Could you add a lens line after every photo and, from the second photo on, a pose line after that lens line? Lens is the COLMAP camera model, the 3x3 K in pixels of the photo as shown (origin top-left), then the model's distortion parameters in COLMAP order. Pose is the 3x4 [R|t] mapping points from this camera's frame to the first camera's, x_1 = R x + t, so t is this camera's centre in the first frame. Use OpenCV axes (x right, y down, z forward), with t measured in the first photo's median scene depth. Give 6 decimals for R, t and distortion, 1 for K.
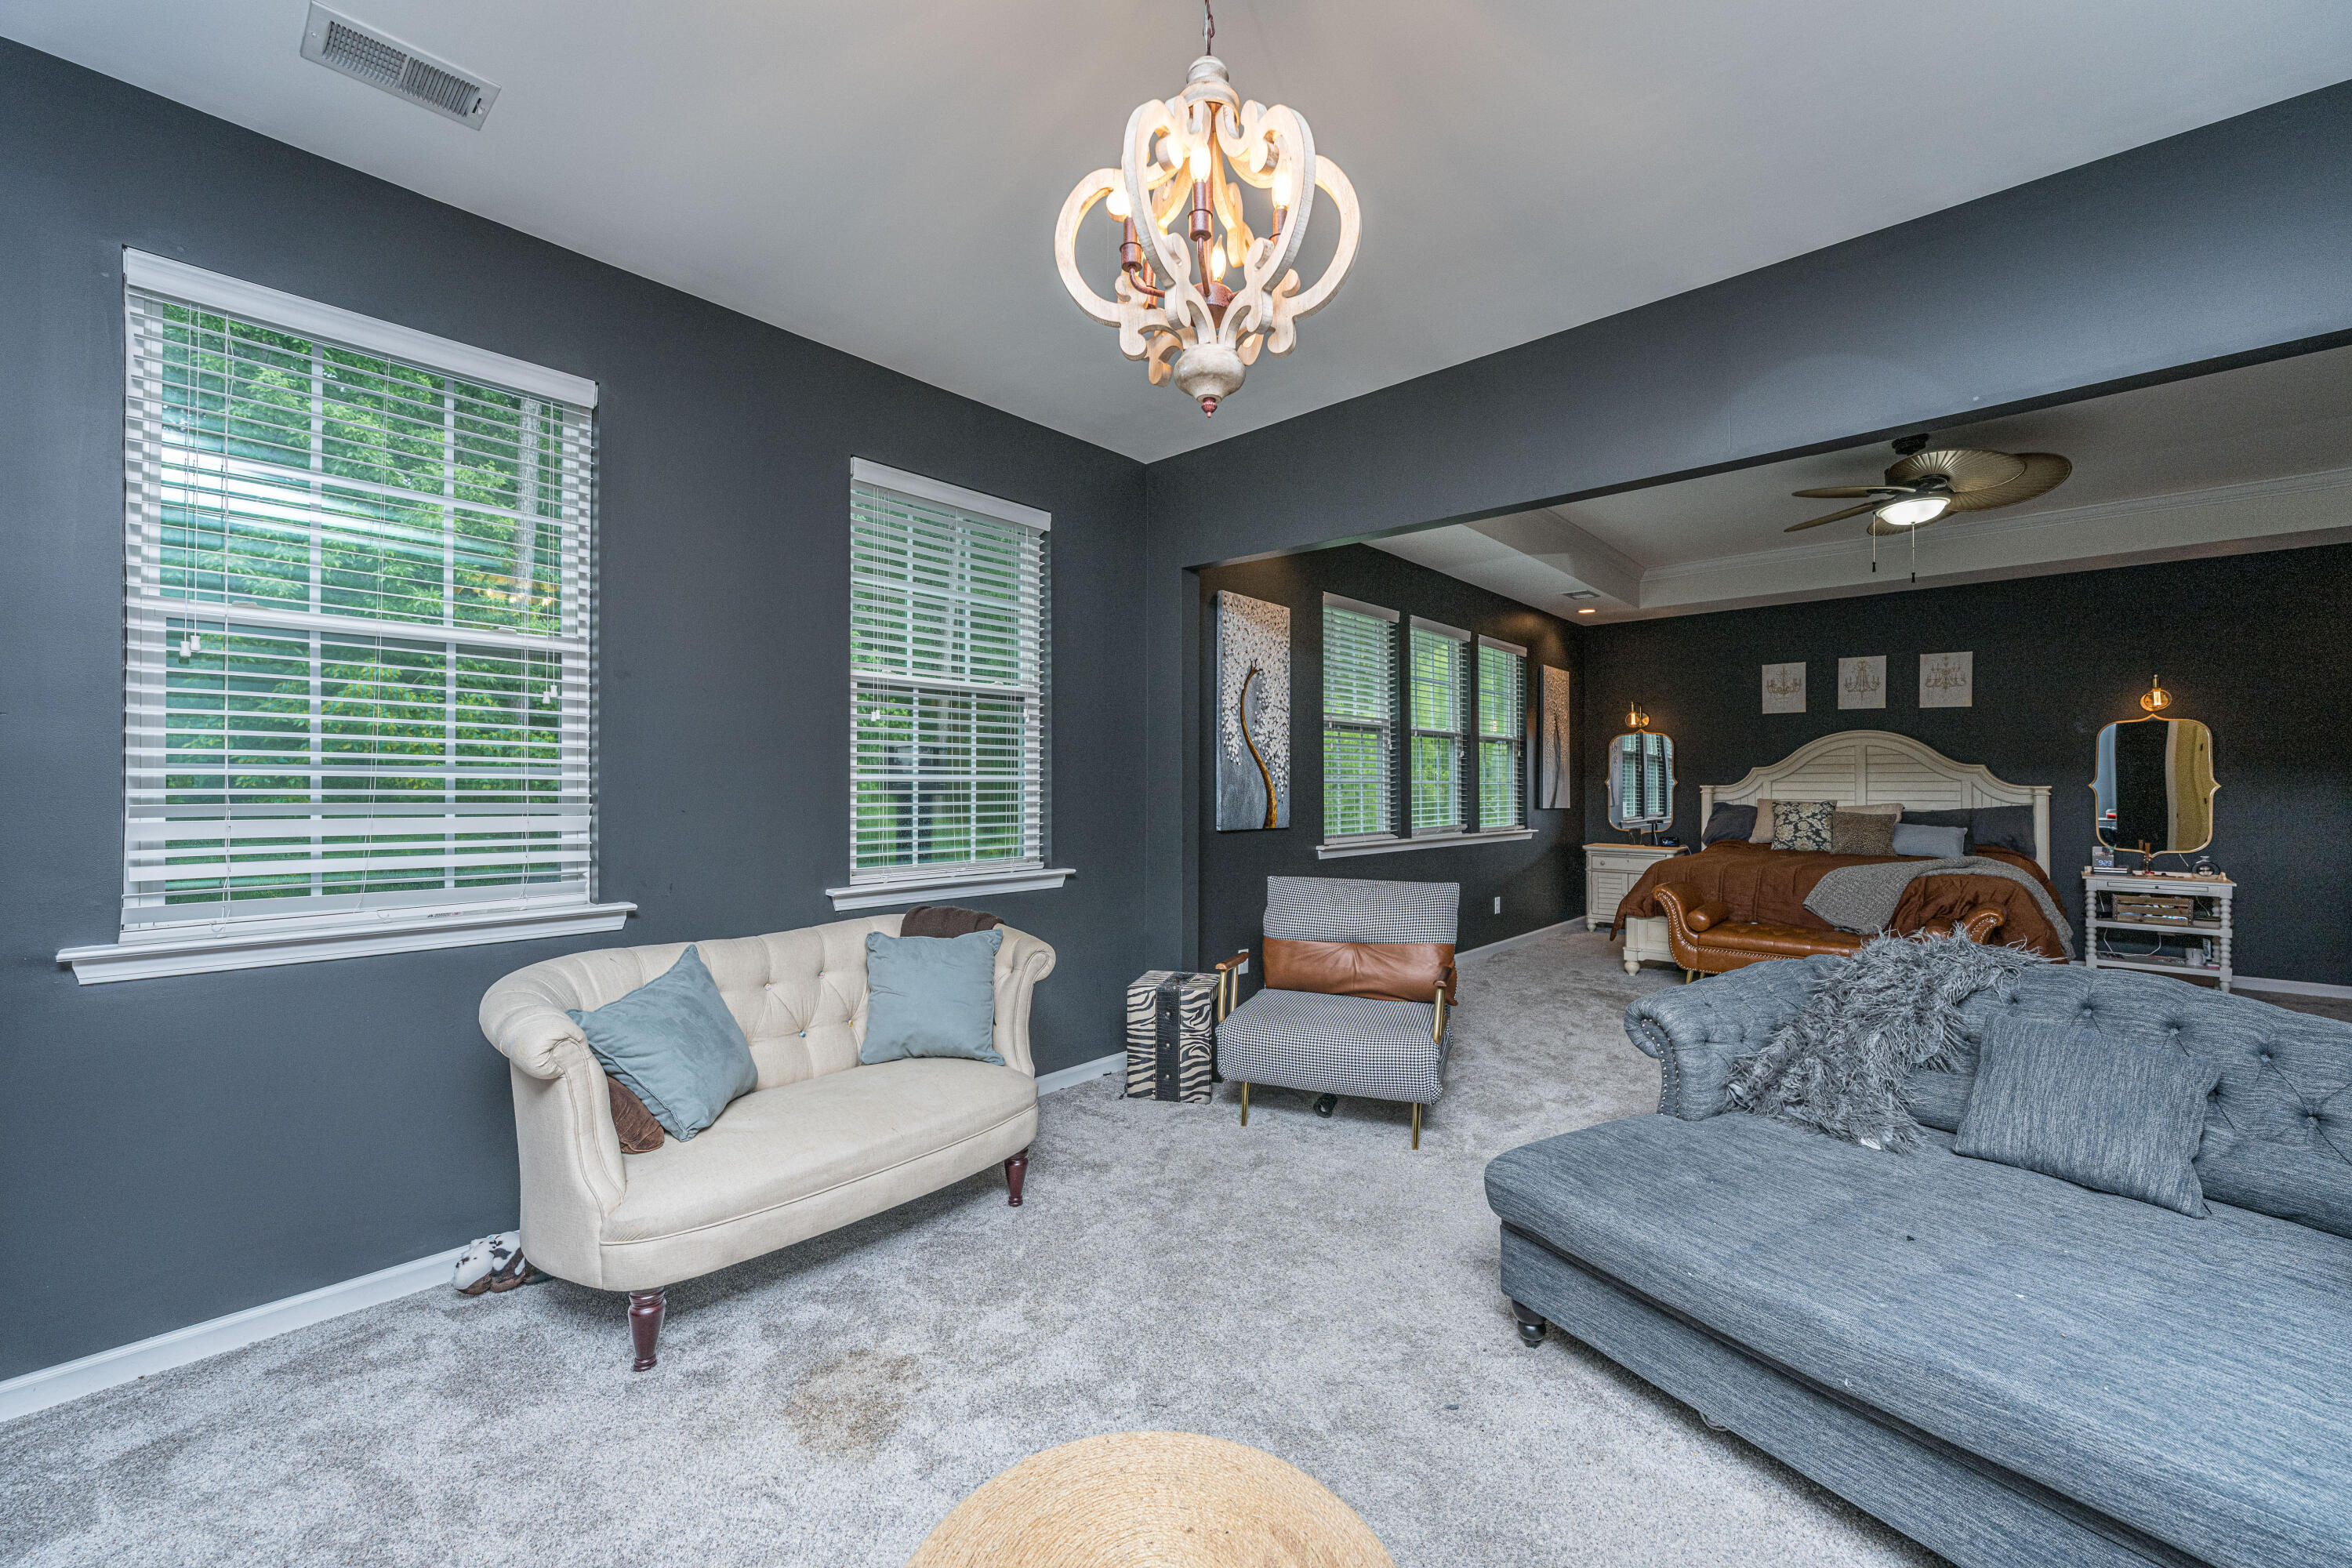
lens RADIAL K [[953.3, 0, 1178.5], [0, 953.3, 779.3], [0, 0, 1]] dist [0.003798, 0.000771]
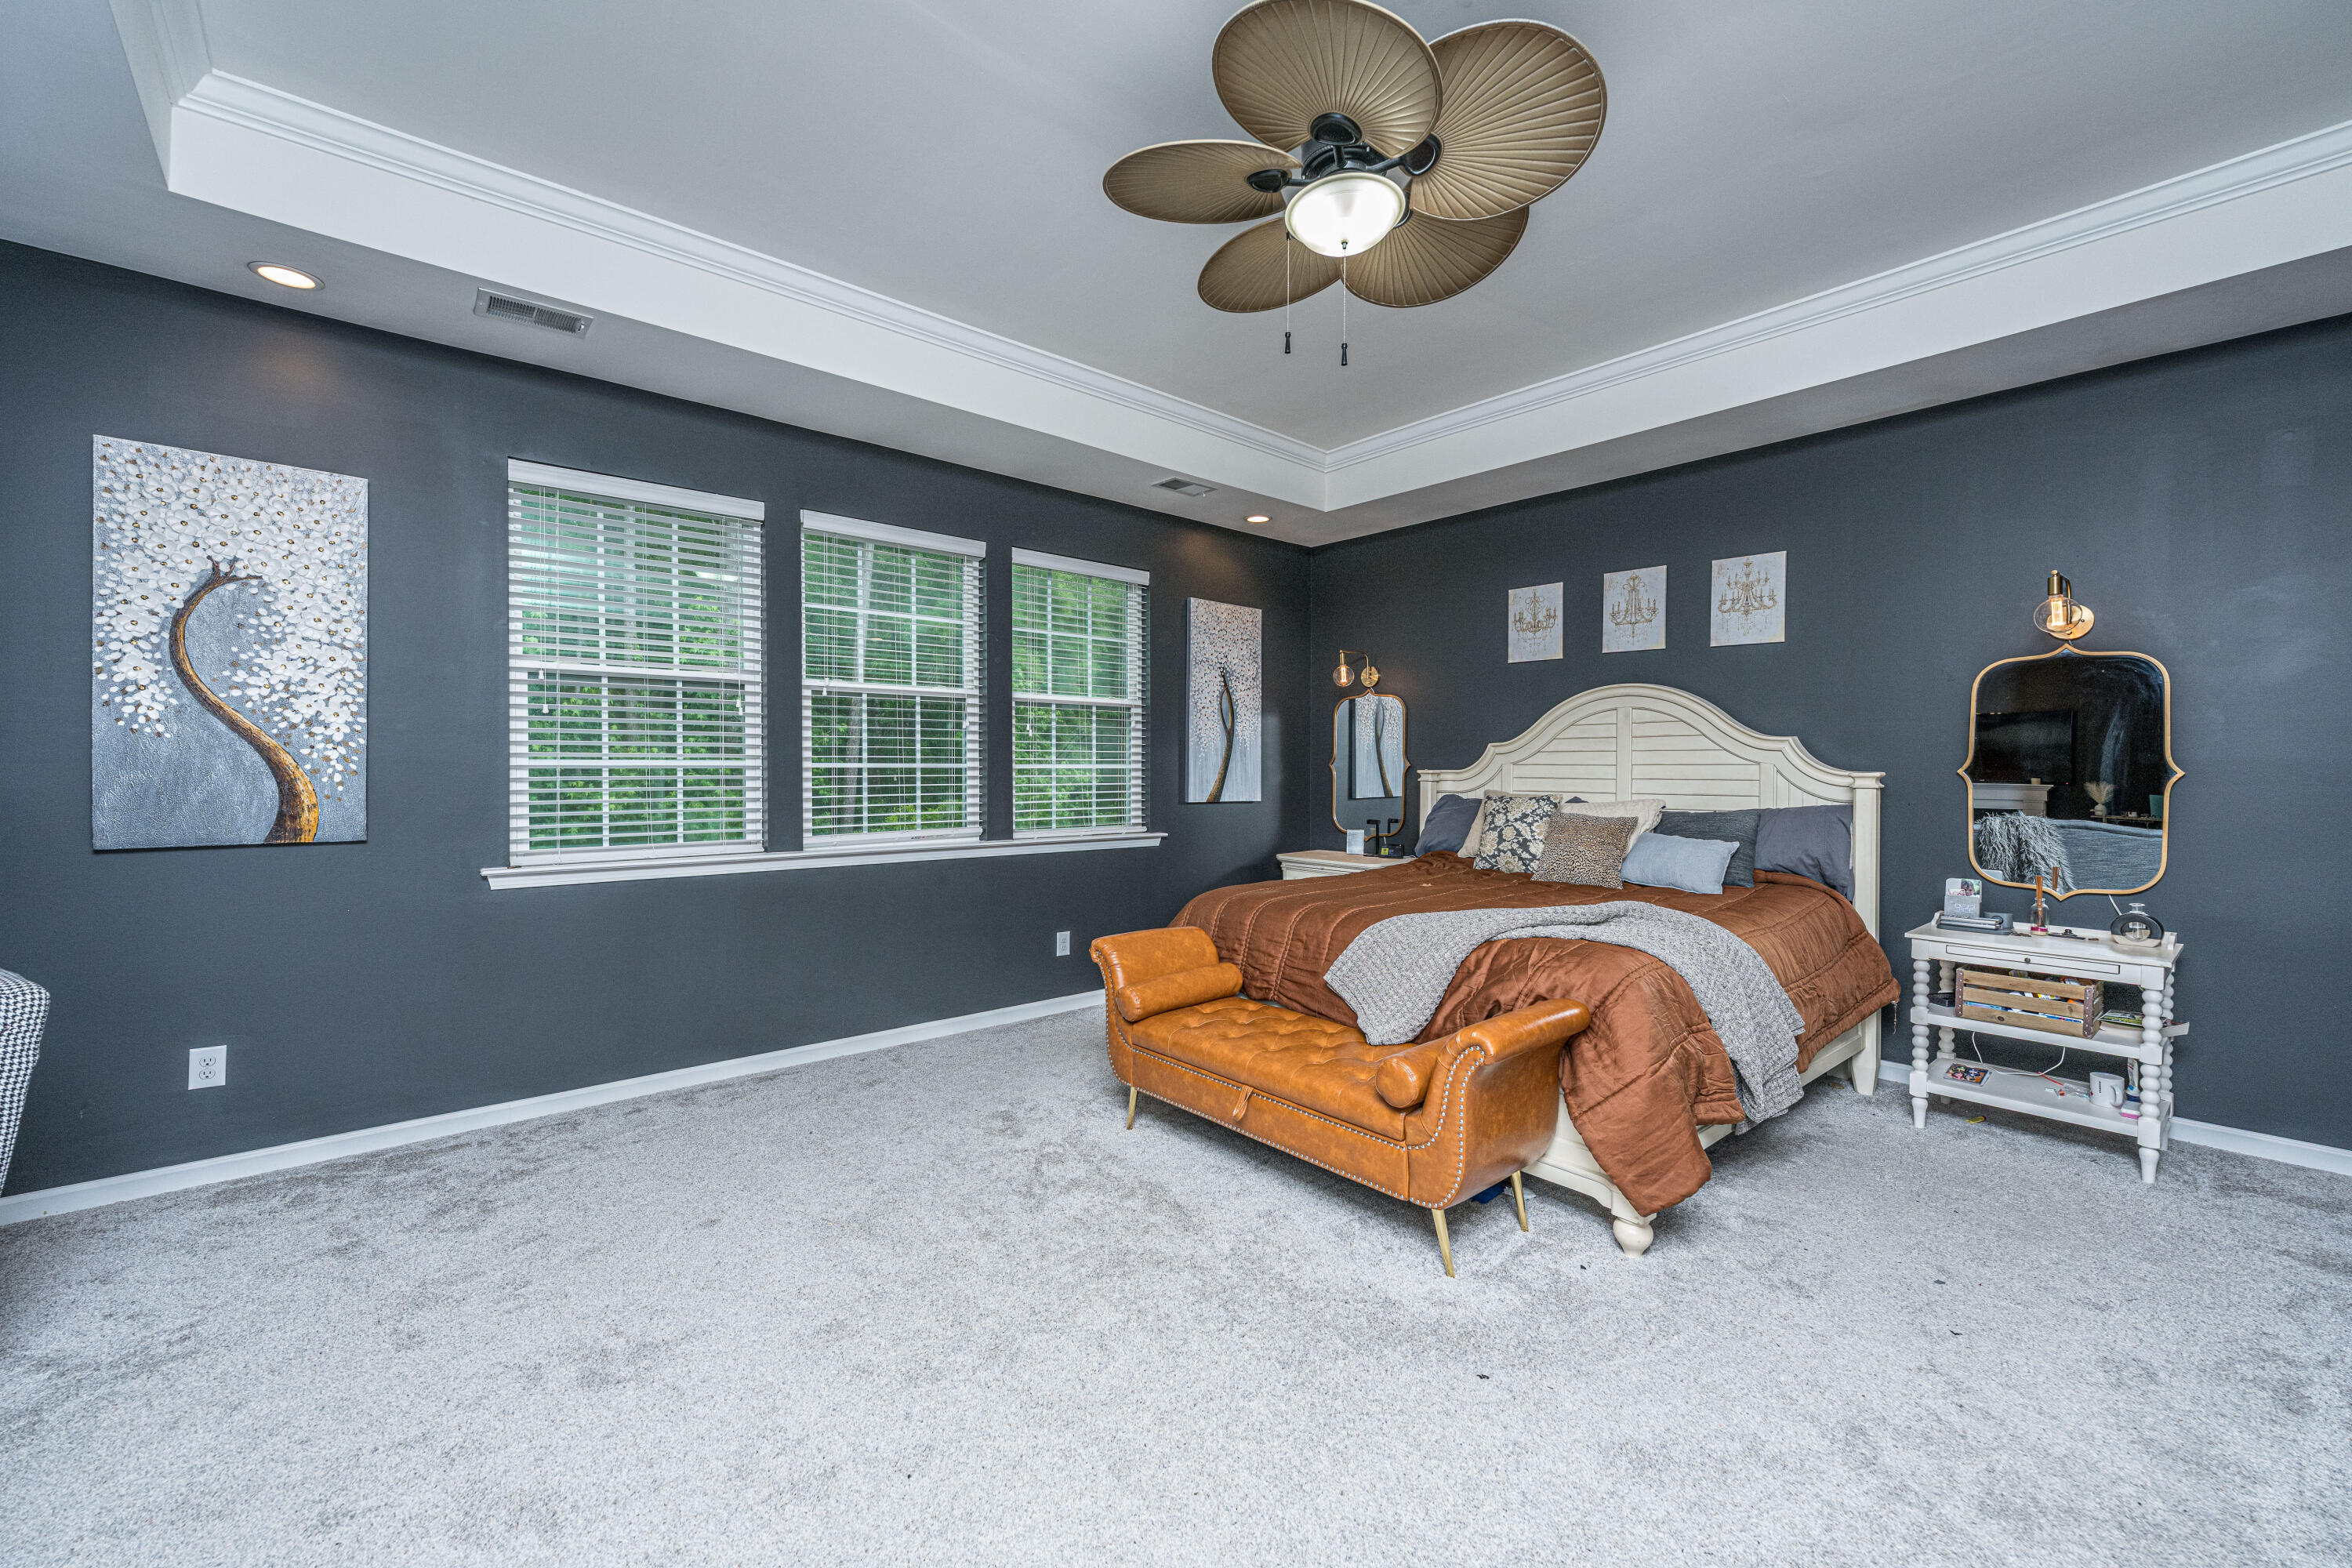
lens RADIAL K [[953.3, 0, 1173.5], [0, 953.3, 769.1], [0, 0, 1]] dist [0.003798, 0.000771]
pose [[0.991090, -0.000002, -0.133196, 0.518244], [0.000988, 0.999973, 0.007336, 0.000750], [0.133192, -0.007403, 0.991063, 0.338491]]
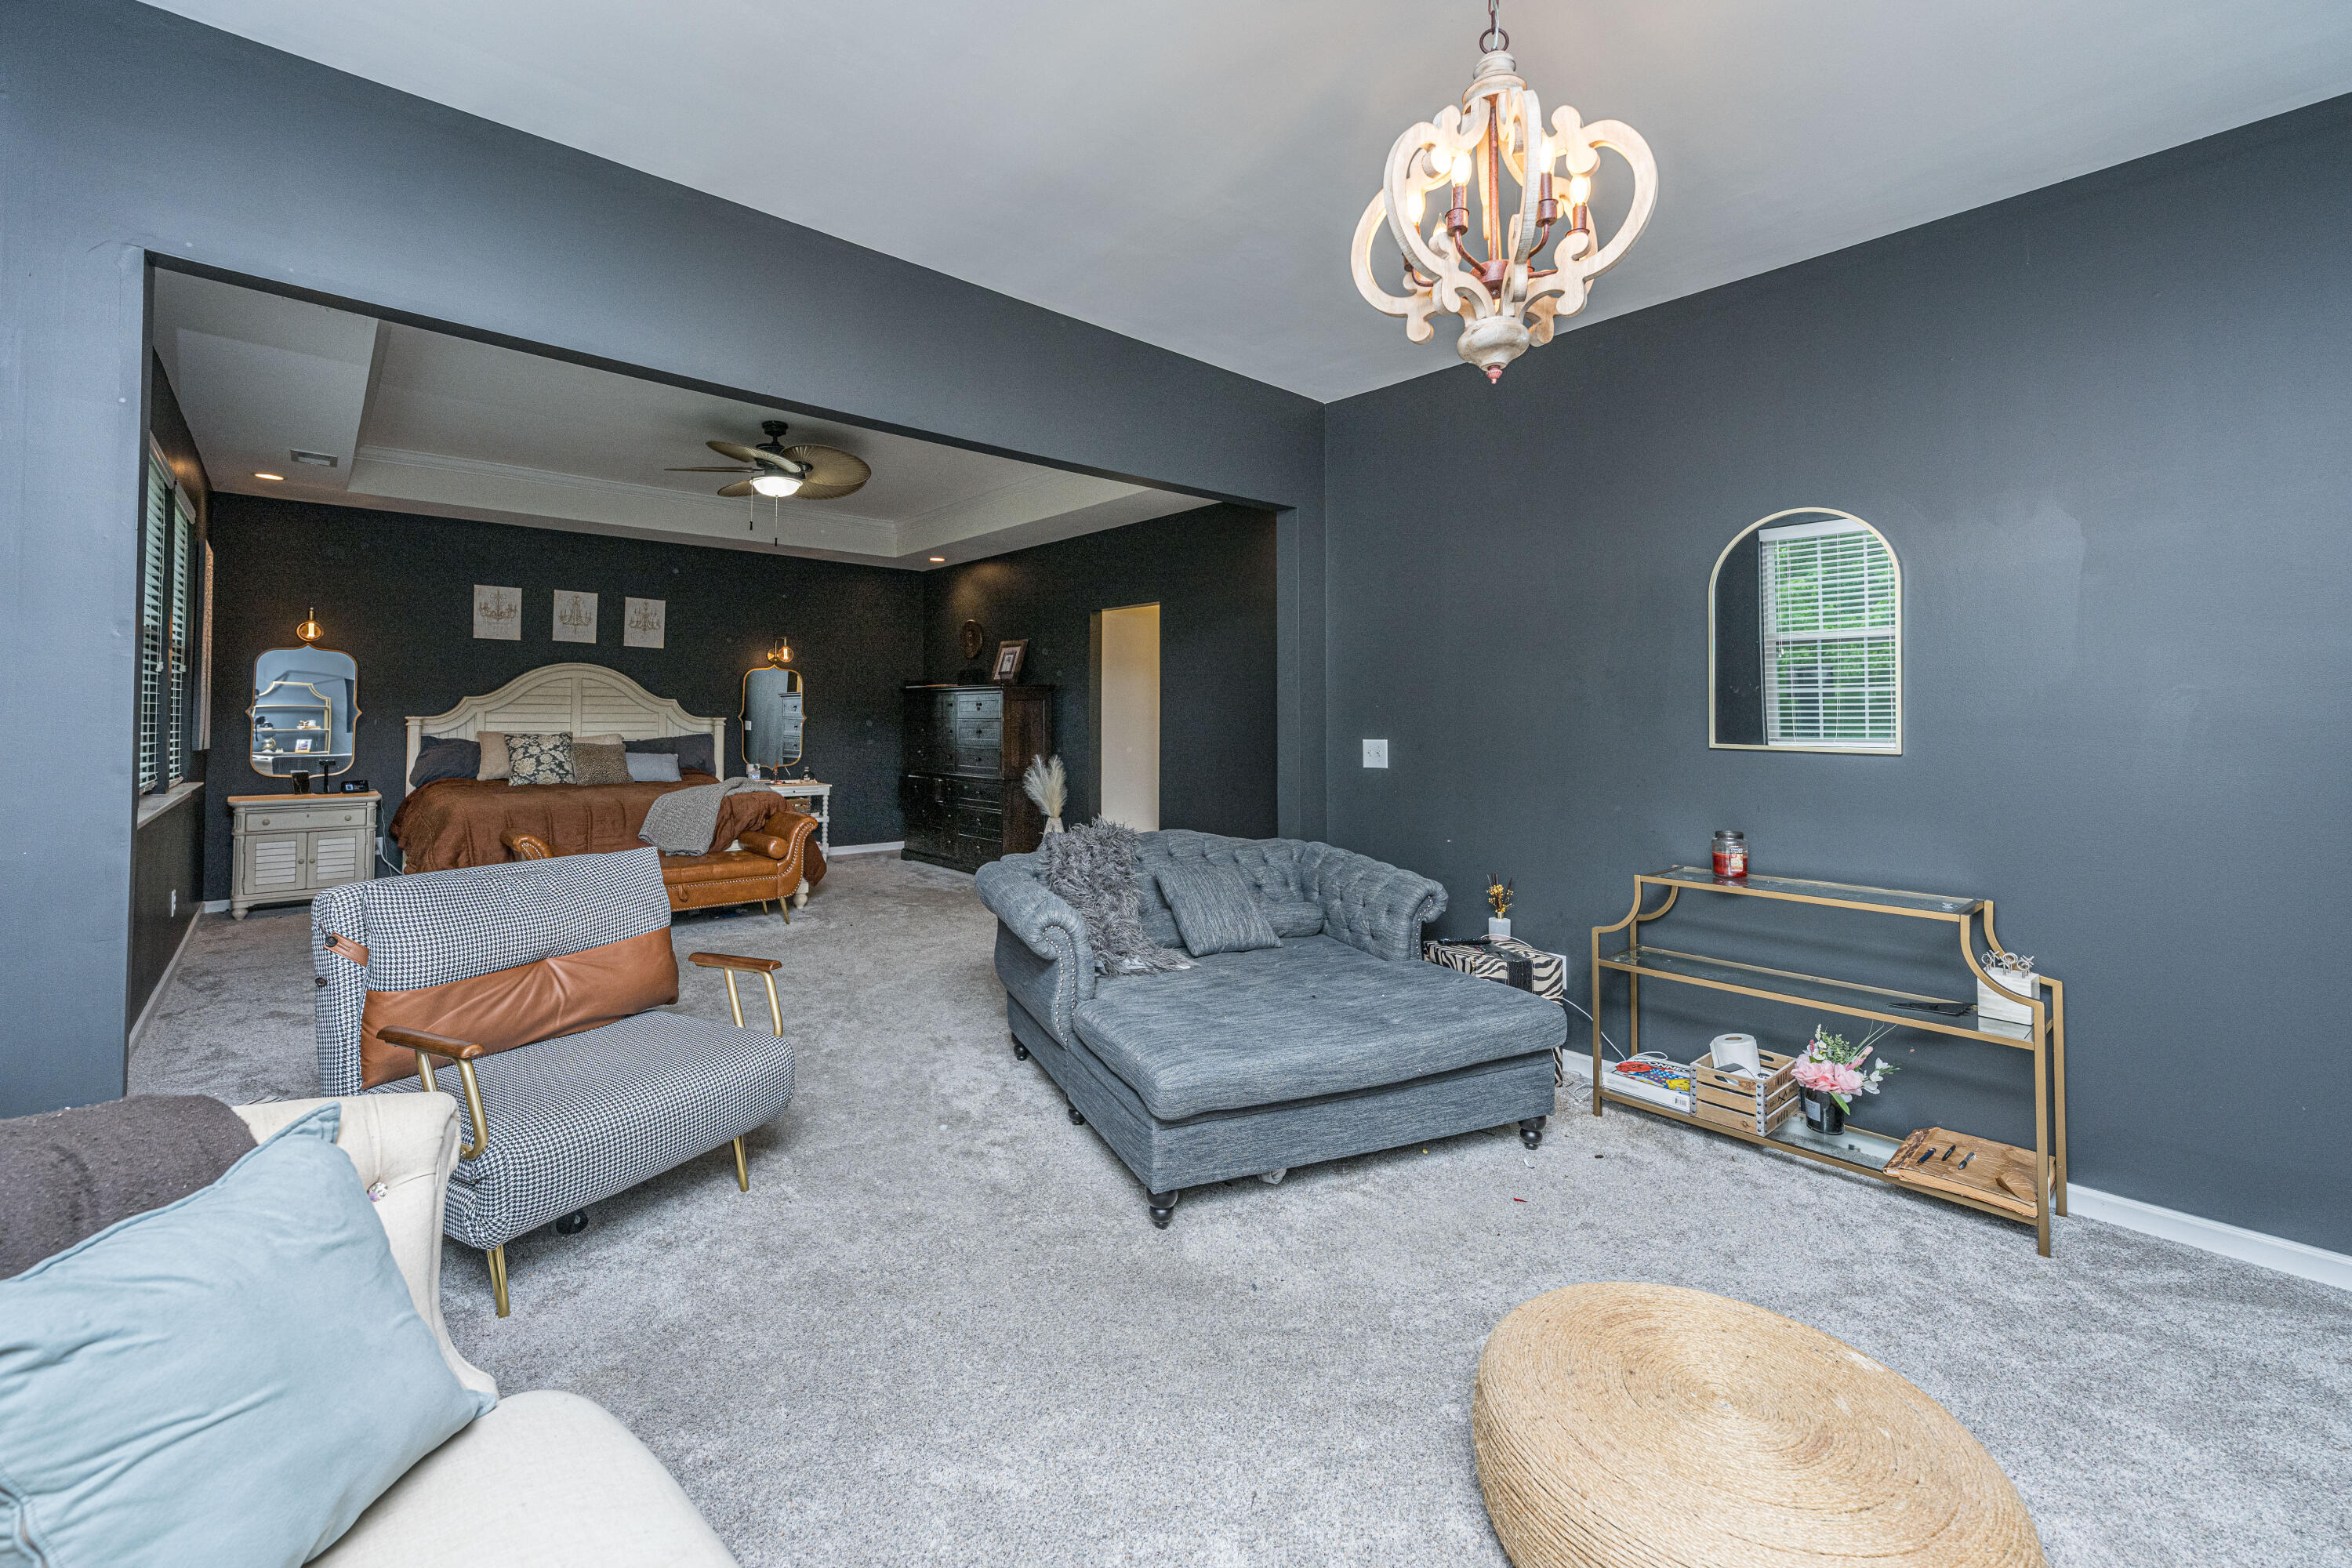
lens RADIAL K [[953.3, 0, 1156.7], [0, 953.3, 701.2], [0, 0, 1]] dist [0.003798, 0.000771]
pose [[0.128743, 0.020280, 0.991471, -0.226701], [-0.007359, 0.999783, -0.019495, 0.005178], [-0.991651, -0.004786, 0.128864, 0.262982]]
